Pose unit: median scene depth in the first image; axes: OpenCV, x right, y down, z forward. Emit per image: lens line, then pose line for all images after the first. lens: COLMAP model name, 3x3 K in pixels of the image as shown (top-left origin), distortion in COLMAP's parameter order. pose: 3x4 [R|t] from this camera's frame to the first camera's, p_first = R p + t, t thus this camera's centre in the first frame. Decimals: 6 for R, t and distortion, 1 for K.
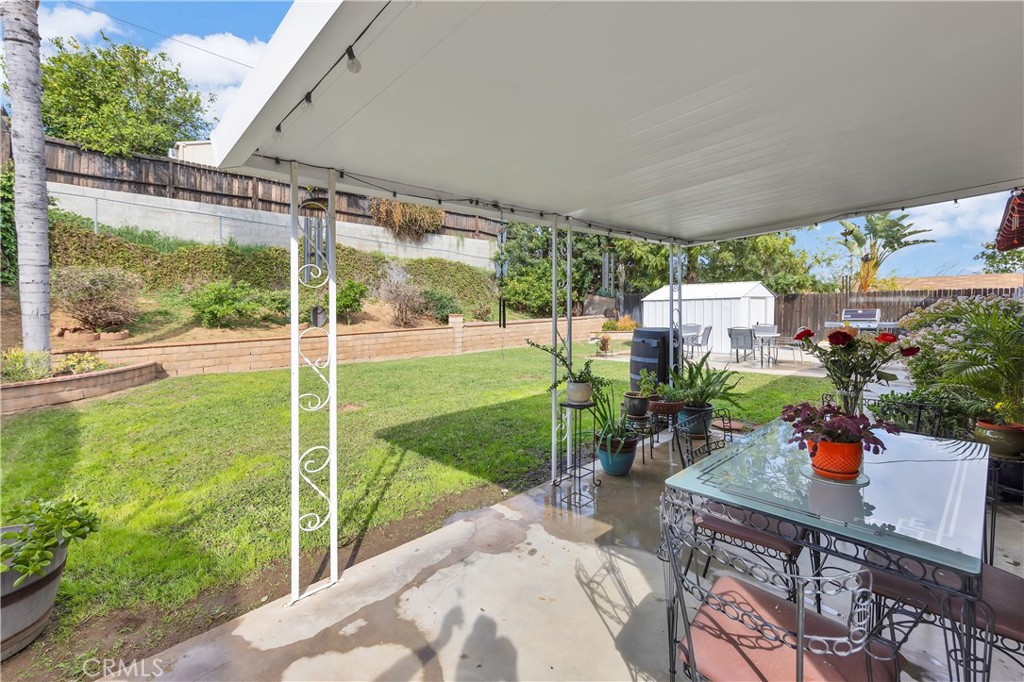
lens RADIAL K [[436.7, 0, 499.1], [0, 436.7, 318.4], [0, 0, 1]] dist [0.003963, 0.000431]
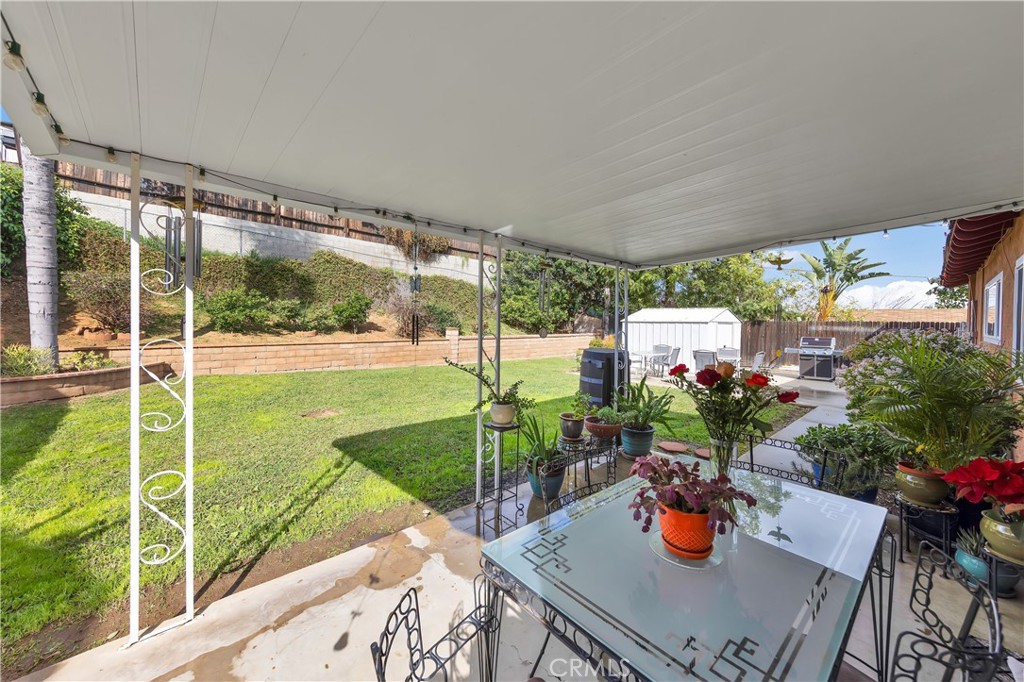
lens RADIAL K [[392.3, 0, 508.7], [0, 392.3, 326.3], [0, 0, 1]] dist [0.003336, -0.000493]
pose [[0.999327, 0.036483, 0.003747, 0.069628], [-0.036418, 0.999207, -0.016097, -0.004538], [-0.004331, 0.015950, 0.999863, 0.045200]]
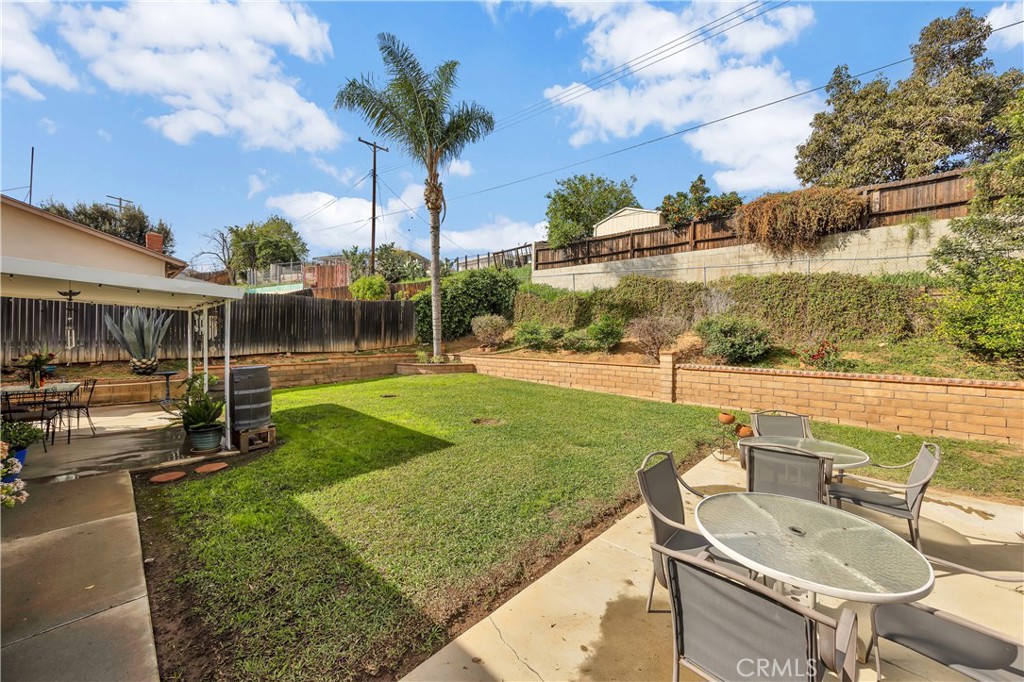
lens RADIAL K [[392.3, 0, 516.6], [0, 392.3, 340.0], [0, 0, 1]] dist [0.003336, -0.000493]
pose [[0.063596, 0.030172, -0.997520, 1.214586], [-0.038007, 0.998891, 0.027790, -0.081016], [0.997252, 0.036145, 0.064673, 1.357660]]
